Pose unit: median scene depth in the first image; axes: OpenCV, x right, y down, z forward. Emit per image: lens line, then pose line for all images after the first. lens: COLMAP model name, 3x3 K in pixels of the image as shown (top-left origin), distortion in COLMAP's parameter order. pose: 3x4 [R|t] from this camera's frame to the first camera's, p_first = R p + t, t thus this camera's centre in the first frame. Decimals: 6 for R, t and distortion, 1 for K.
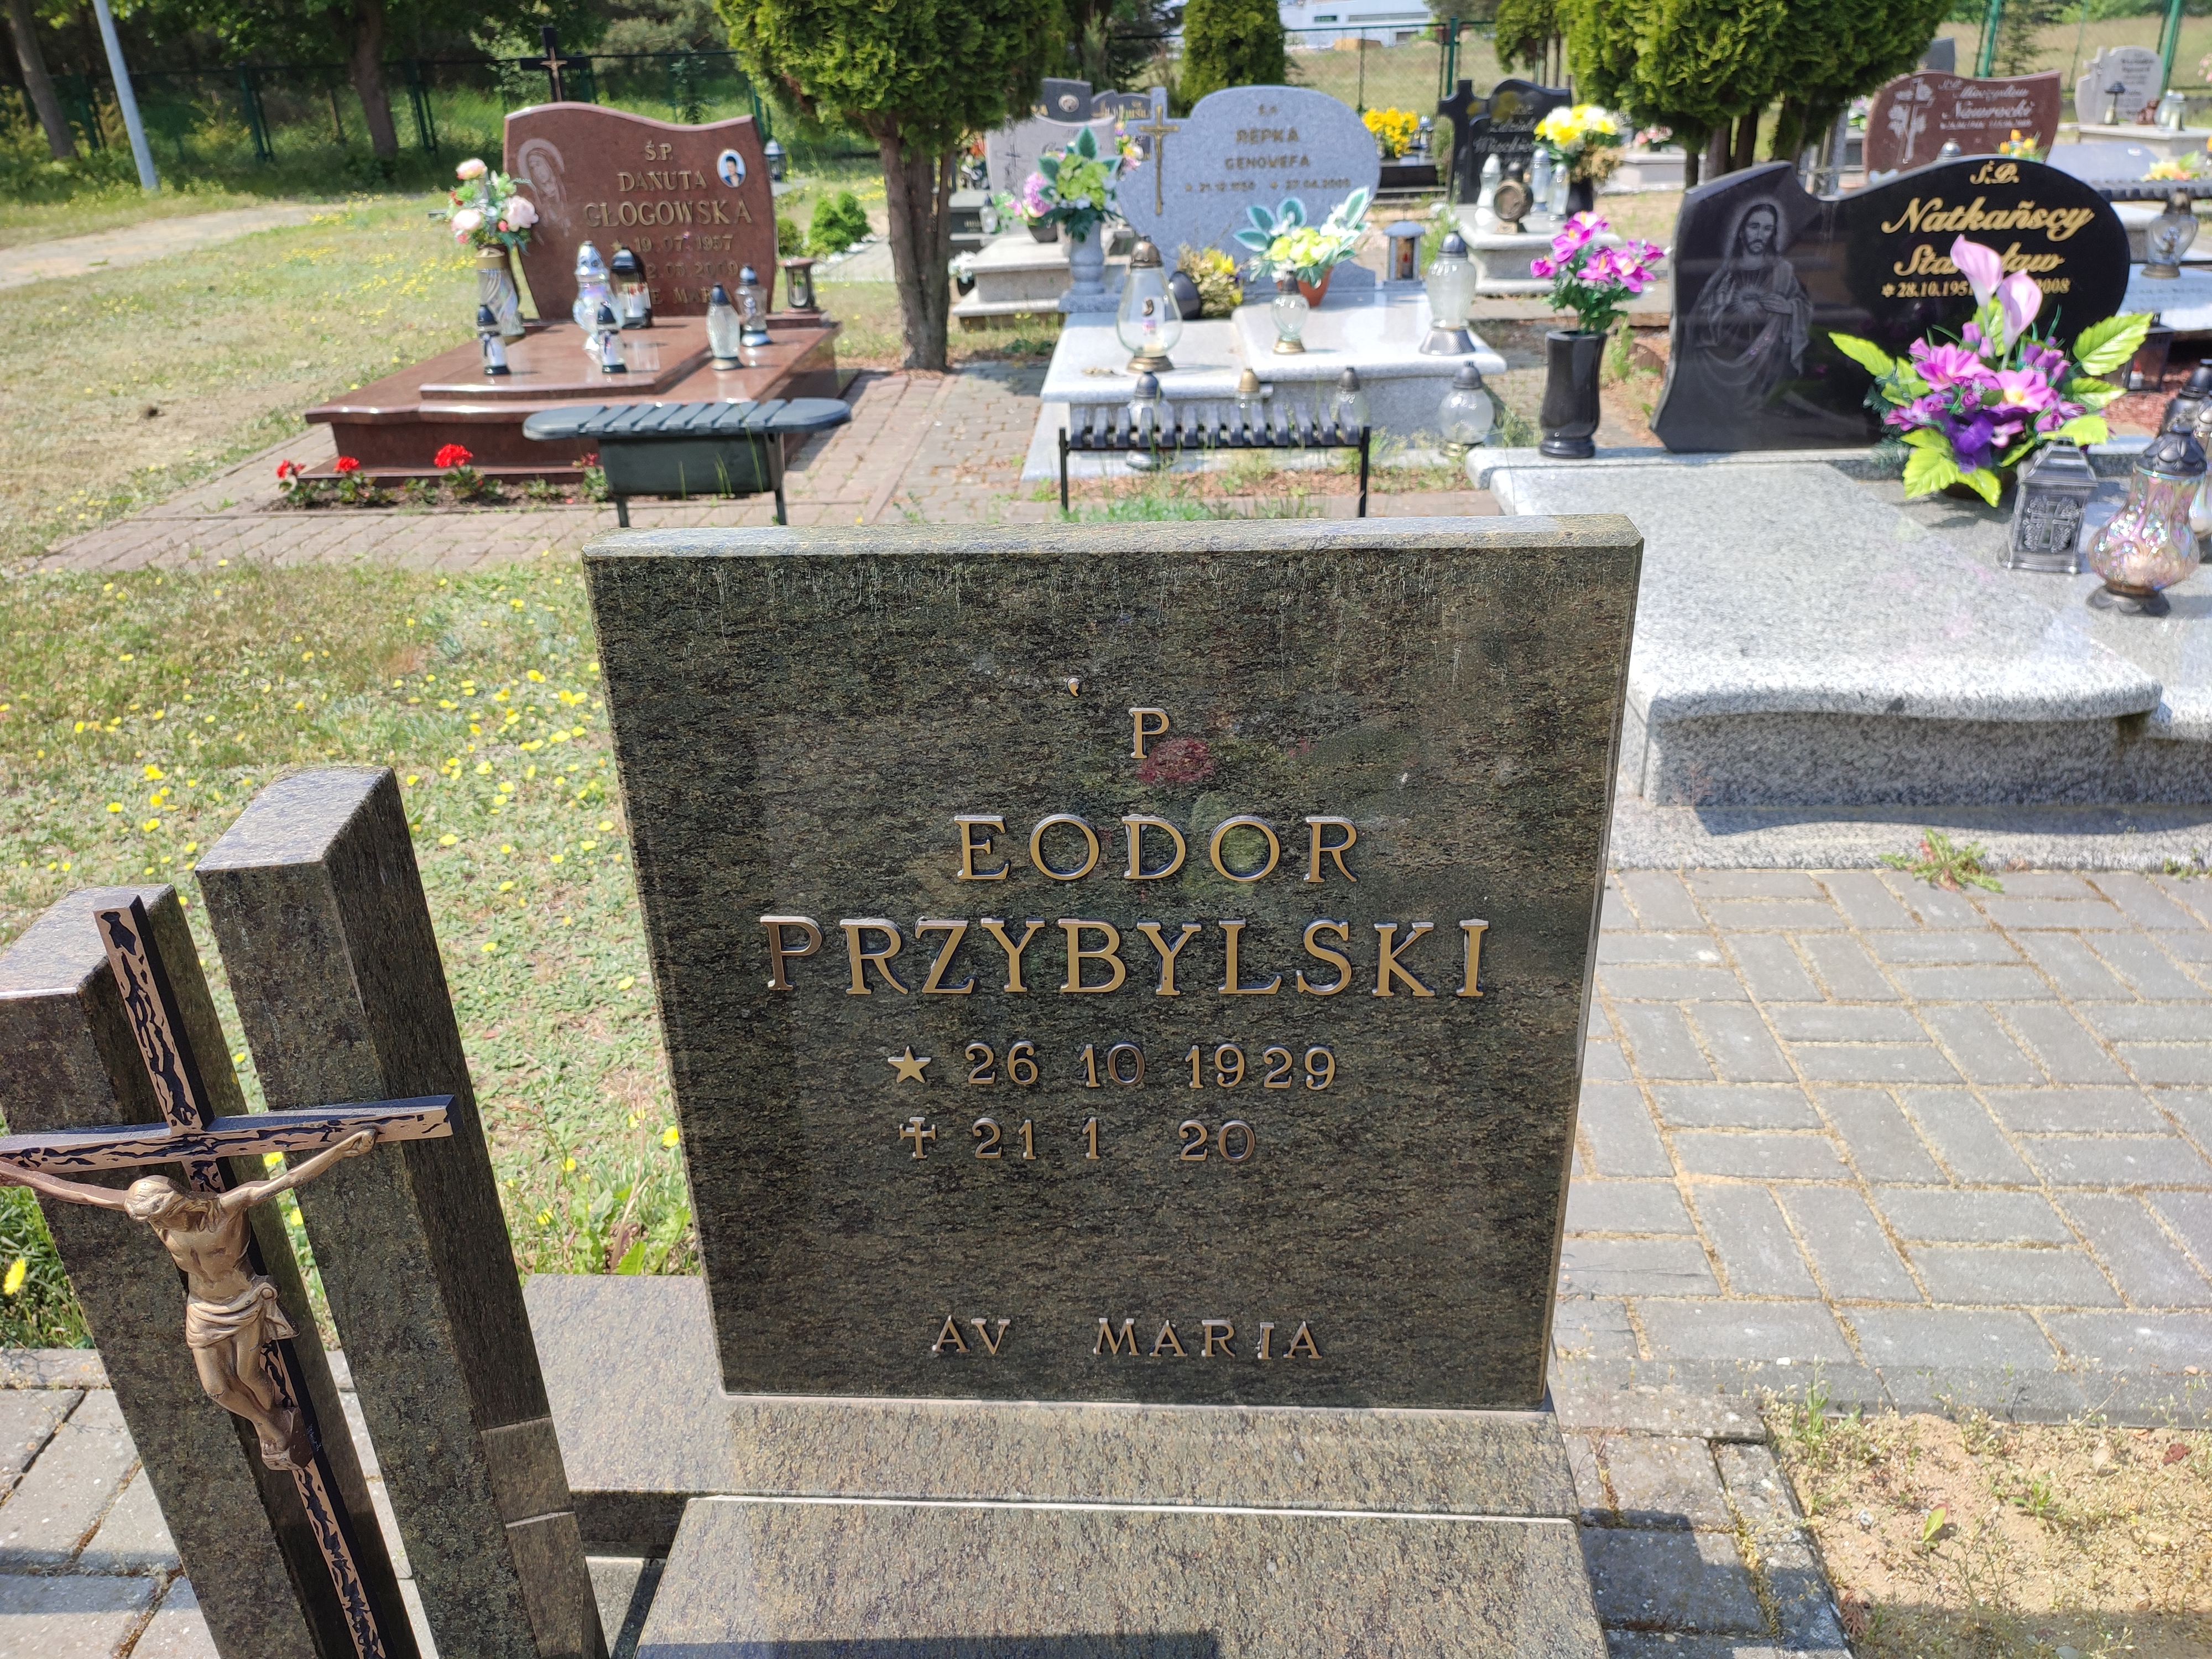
lens RADIAL K [[1593.3, 0, 1084.0], [0, 1593.3, 814.6], [0, 0, 1]] dist [0.030391, -0.035149]
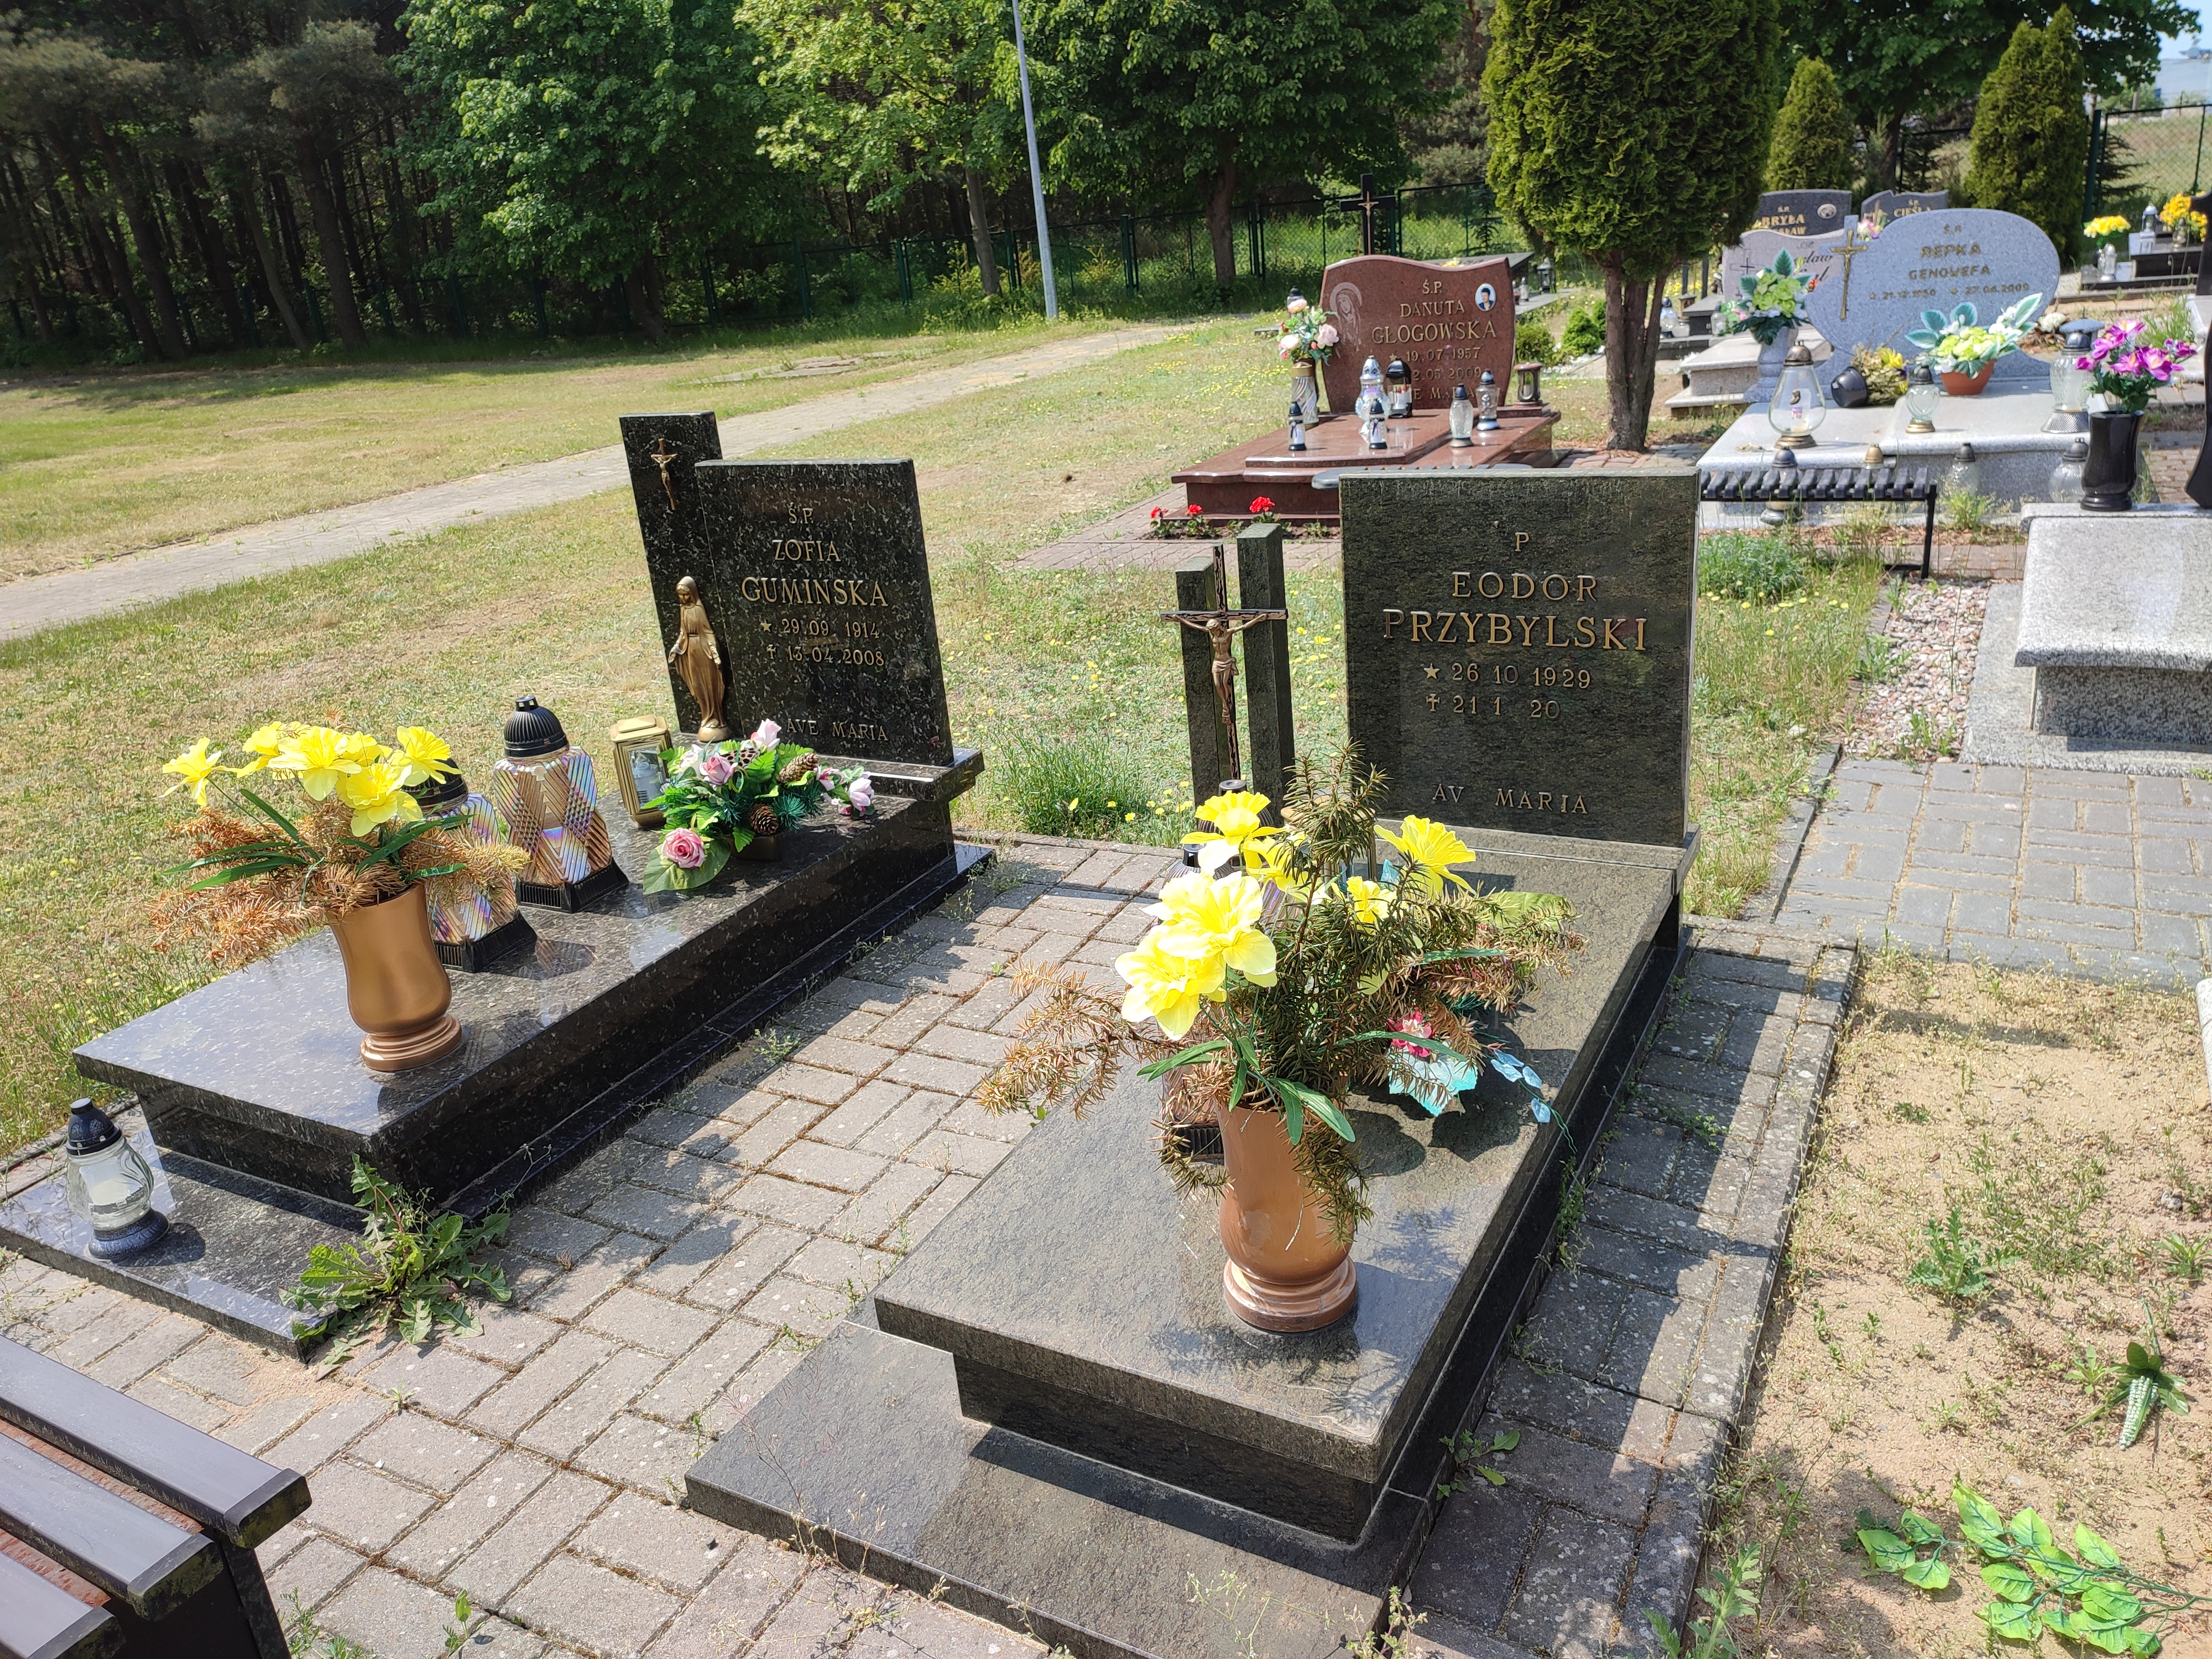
lens RADIAL K [[1567.7, 0, 1106.0], [0, 1567.7, 829.5], [0, 0, 1]] dist [0.031060, -0.024613]
pose [[0.900415, 0.105822, -0.421964, 0.096602], [-0.123914, 0.992170, -0.015594, 0.094021], [0.417010, 0.066329, 0.906478, -0.289500]]
